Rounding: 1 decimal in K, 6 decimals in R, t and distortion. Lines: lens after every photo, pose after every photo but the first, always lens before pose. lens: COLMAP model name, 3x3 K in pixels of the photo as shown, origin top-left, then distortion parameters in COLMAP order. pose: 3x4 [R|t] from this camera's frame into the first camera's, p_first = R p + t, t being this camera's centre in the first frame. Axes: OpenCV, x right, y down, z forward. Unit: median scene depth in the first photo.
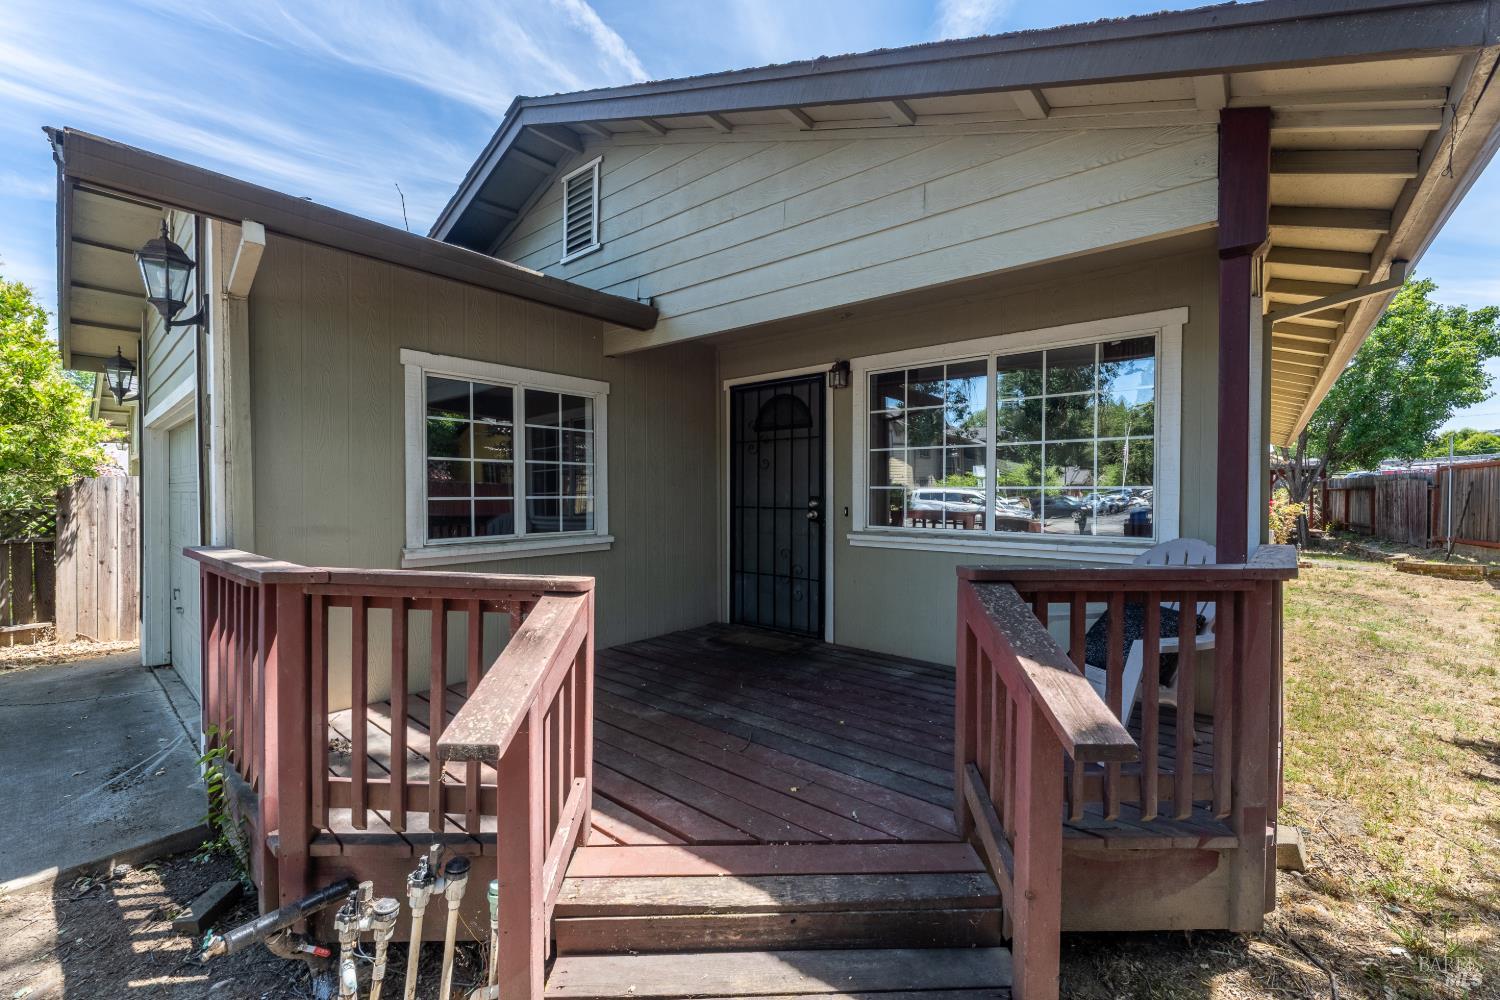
lens RADIAL K [[601.3, 0, 750.0], [0, 601.3, 500.0], [0, 0, 1]] dist [0.001216, 0.000187]
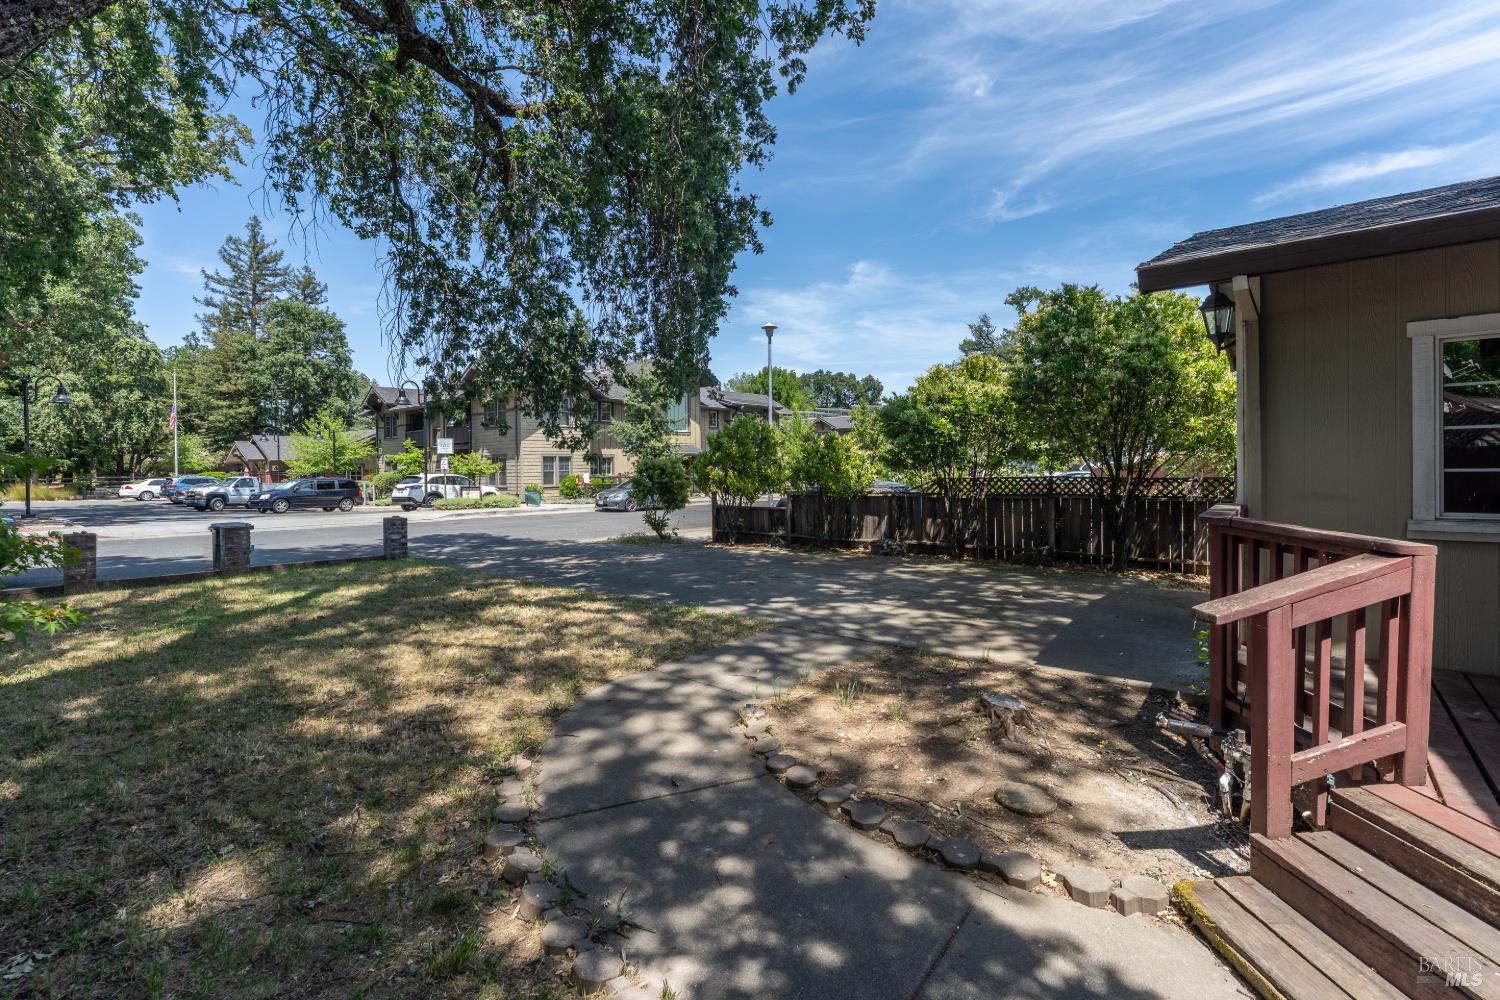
lens RADIAL K [[711.4, 0, 750.0], [0, 711.4, 500.0], [0, 0, 1]] dist [-0.001044, -0.000177]
pose [[0.021770, 0.044809, -0.998758, 0.960178], [-0.001521, 0.998995, 0.044787, -0.004772], [0.999762, 0.000544, 0.021816, -0.222651]]
